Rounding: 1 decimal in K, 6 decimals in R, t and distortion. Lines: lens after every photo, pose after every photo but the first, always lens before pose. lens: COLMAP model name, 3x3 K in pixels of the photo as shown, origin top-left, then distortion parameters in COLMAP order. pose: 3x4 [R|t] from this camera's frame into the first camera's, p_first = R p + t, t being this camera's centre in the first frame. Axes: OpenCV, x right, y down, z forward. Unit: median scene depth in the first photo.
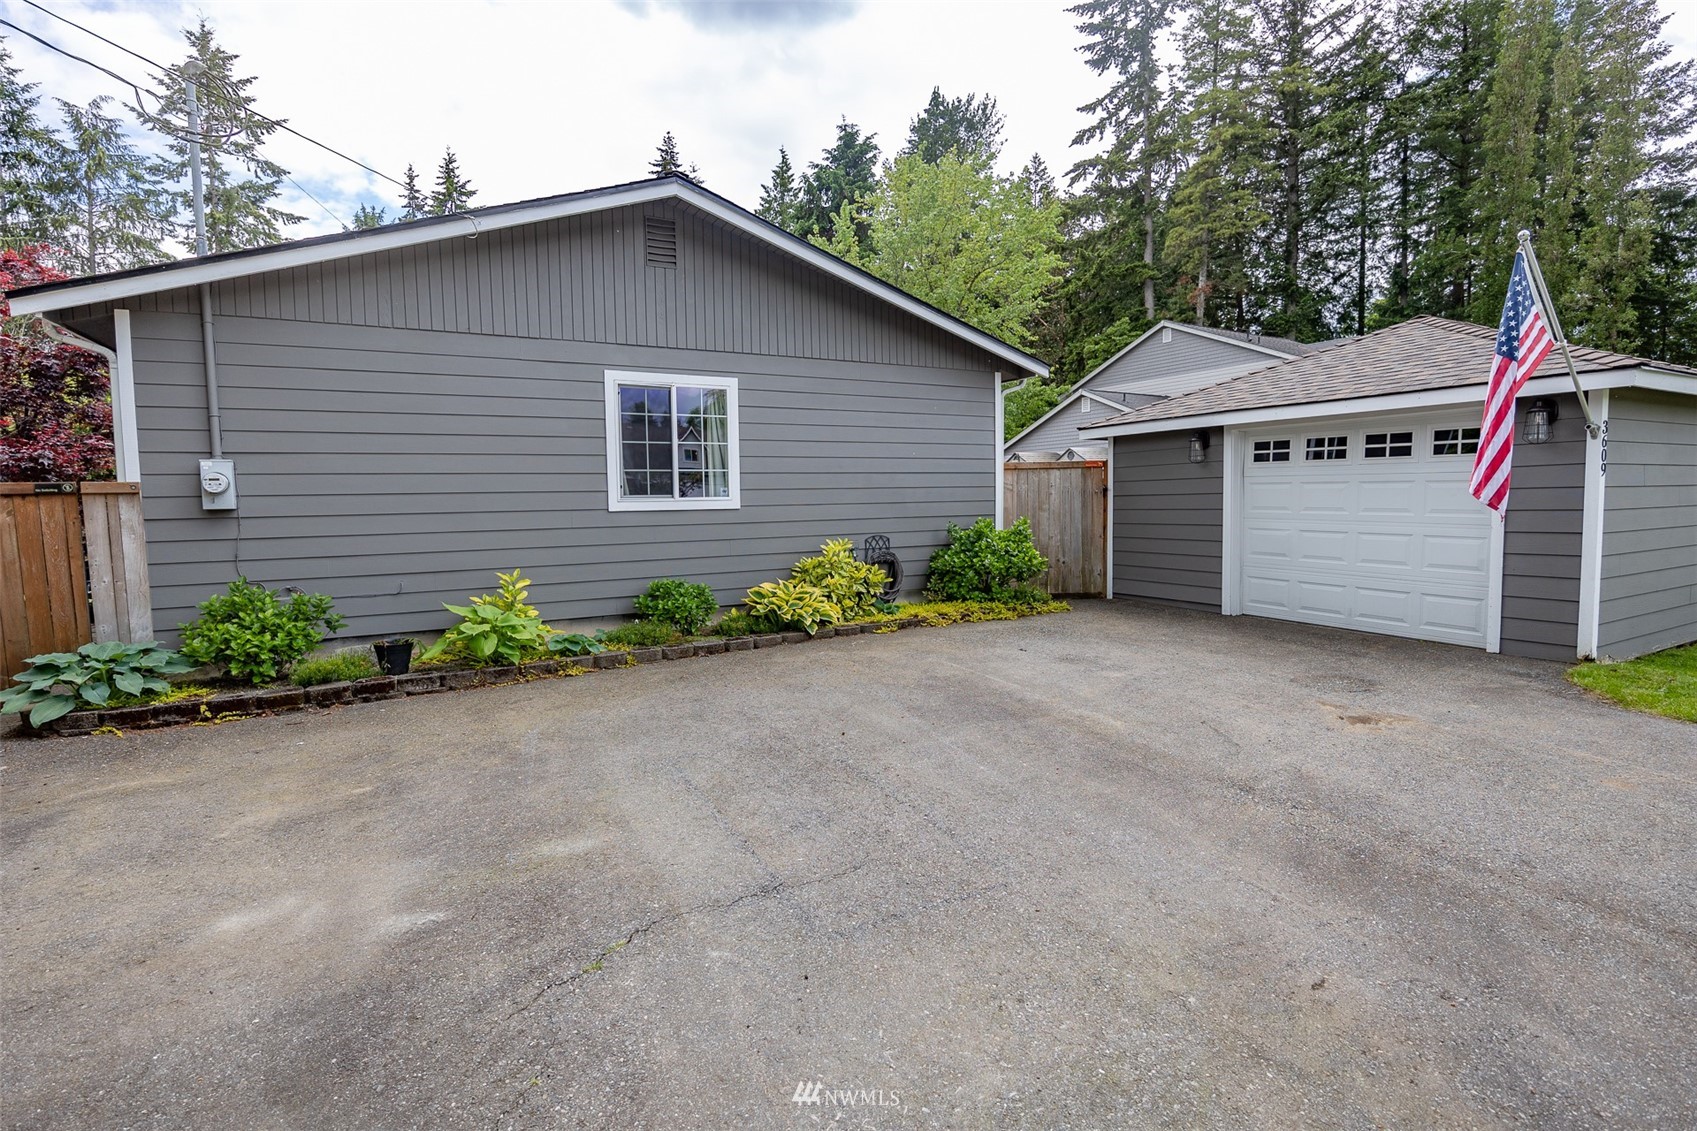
lens RADIAL K [[804.5, 0, 844.9], [0, 804.5, 561.8], [0, 0, 1]] dist [-0.000863, -0.001692]
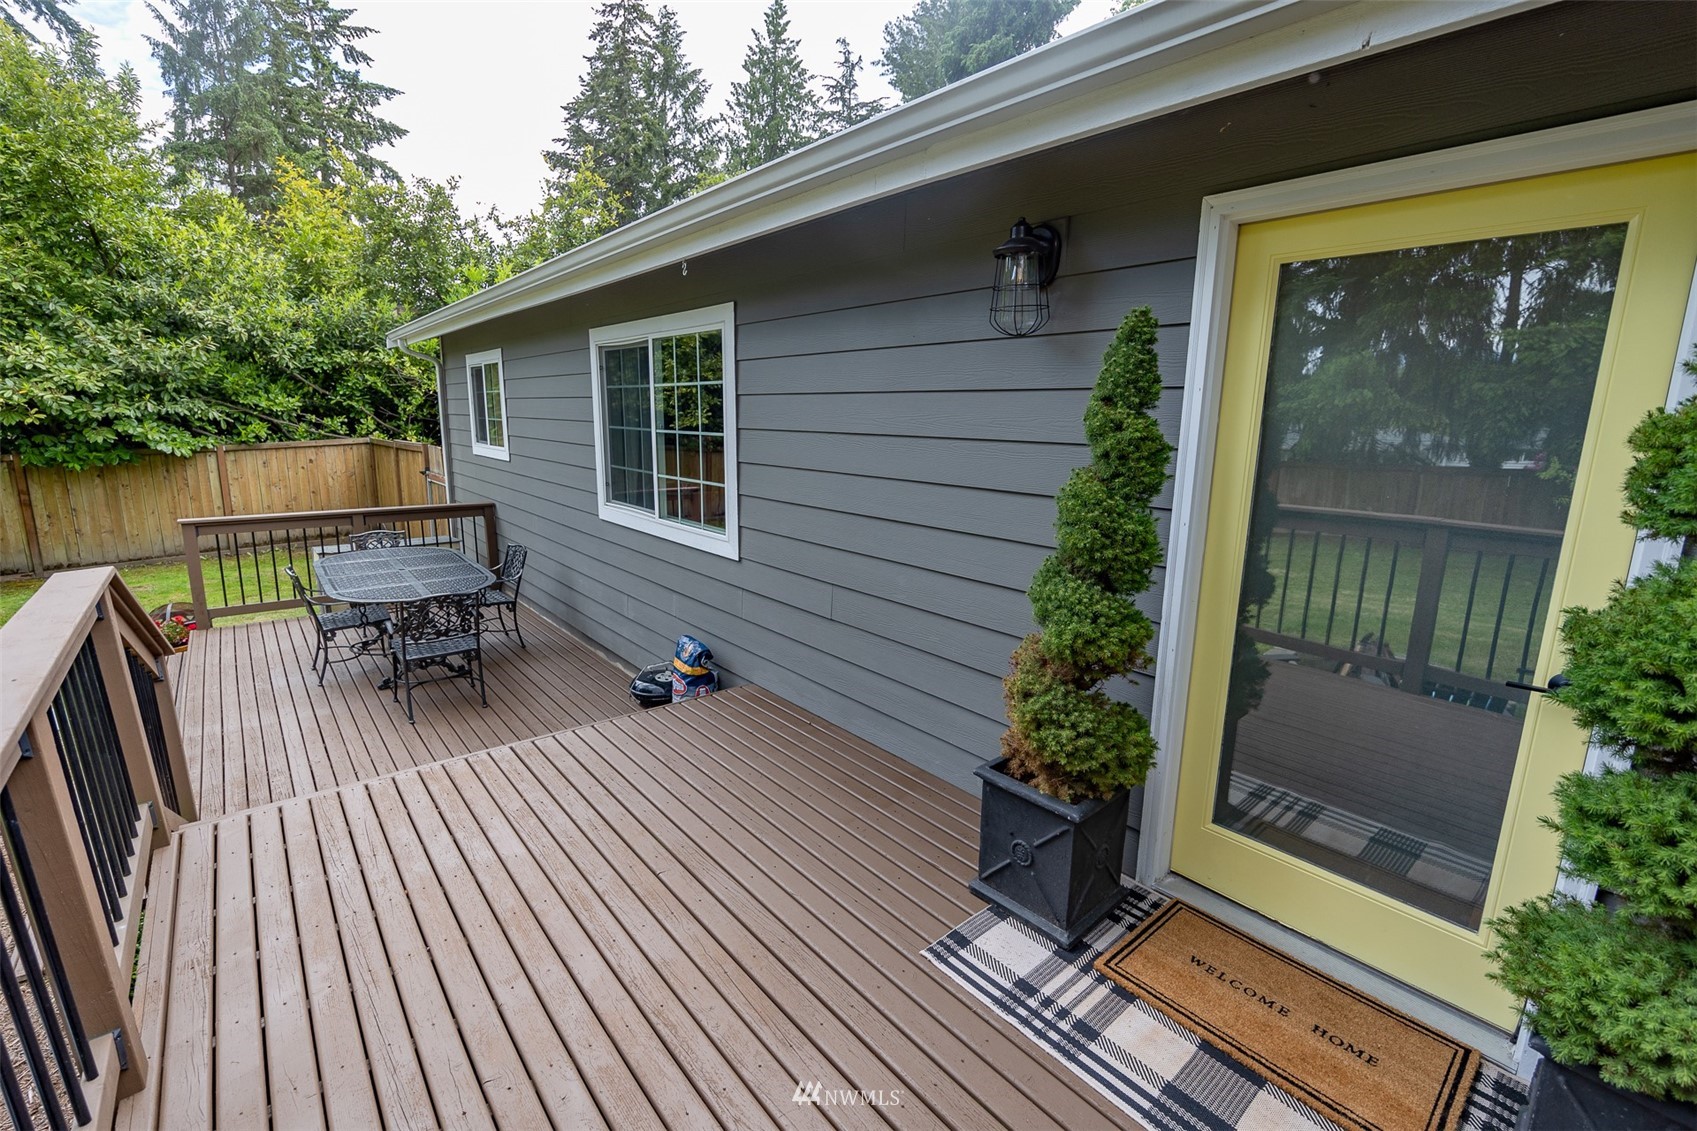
lens RADIAL K [[726.8, 0, 856.6], [0, 726.8, 563.3], [0, 0, 1]] dist [-0.015237, 0.000047]
pose [[0.969720, -0.017164, 0.243616, -0.239402], [-0.012962, 0.992504, 0.121523, -0.026388], [-0.243875, -0.121001, 0.962228, 0.260344]]
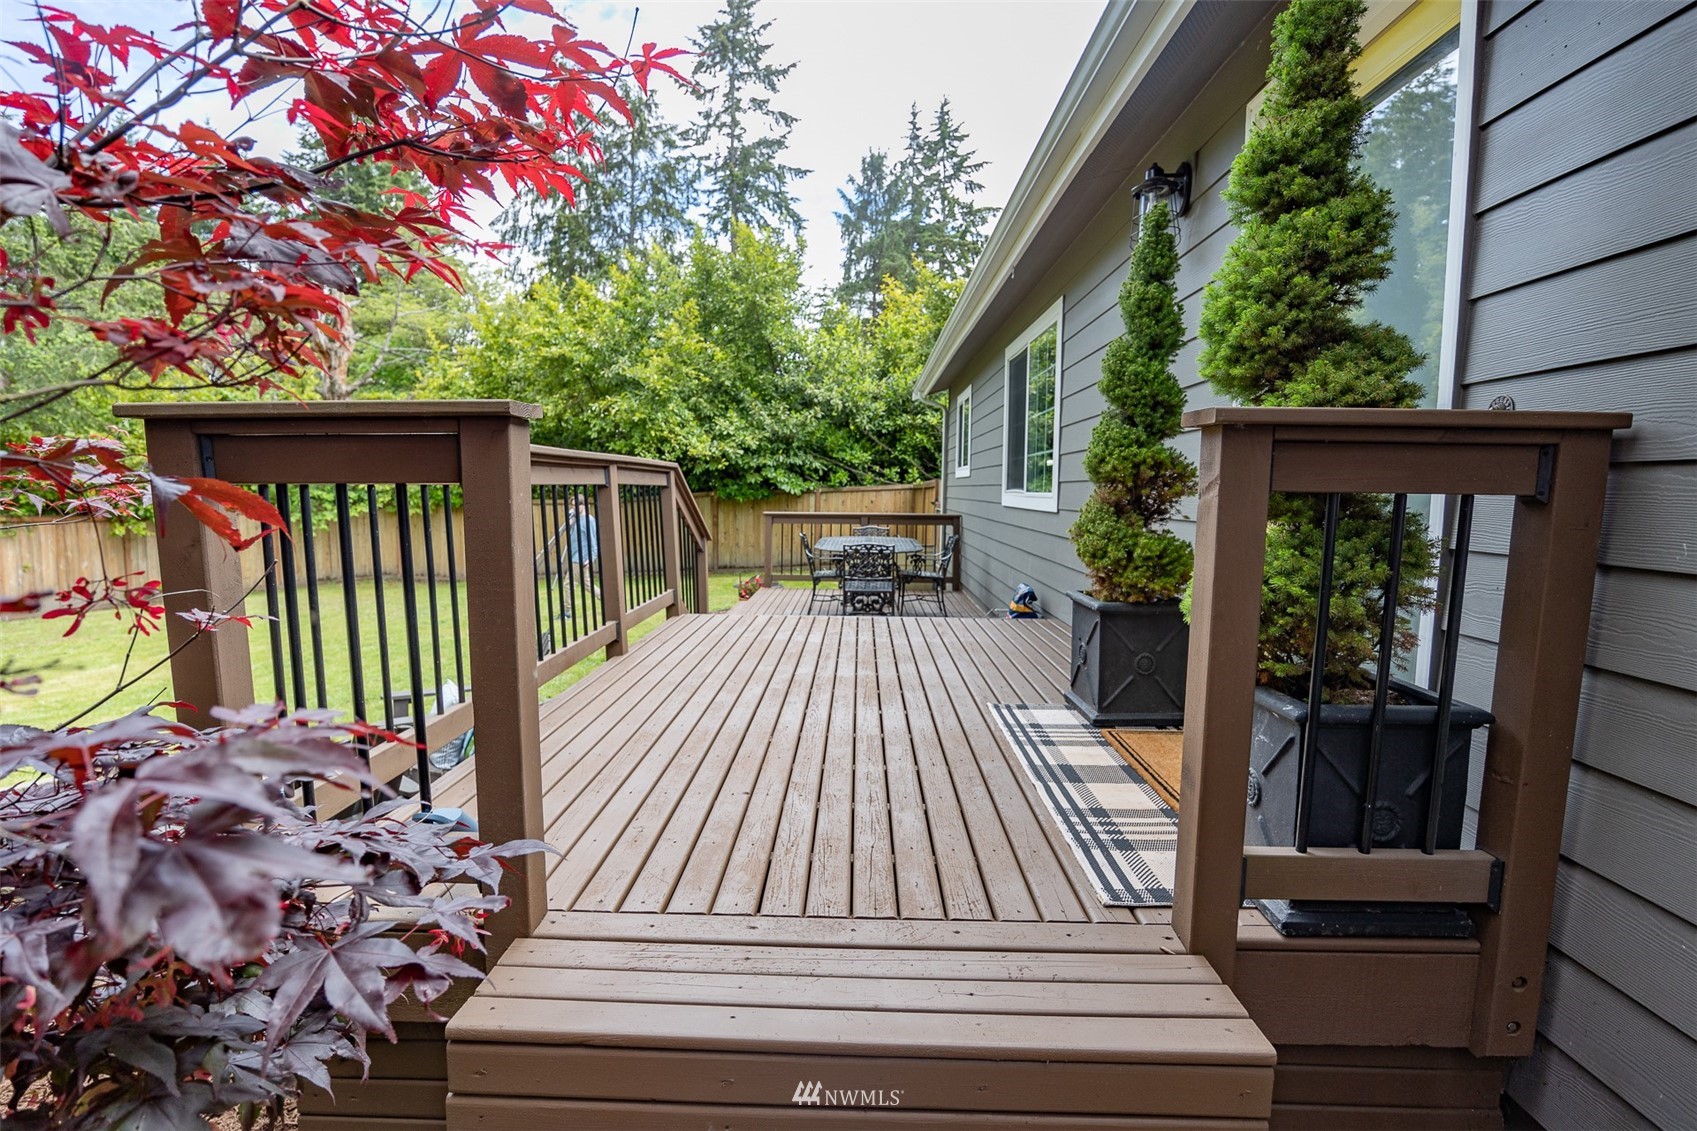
lens RADIAL K [[804.5, 0, 847.2], [0, 804.5, 556.9], [0, 0, 1]] dist [-0.000863, -0.001692]
pose [[0.881809, 0.057159, -0.468130, -0.190436], [-0.056304, 0.998288, 0.015833, -0.002905], [0.468233, 0.012396, 0.883518, 0.224242]]
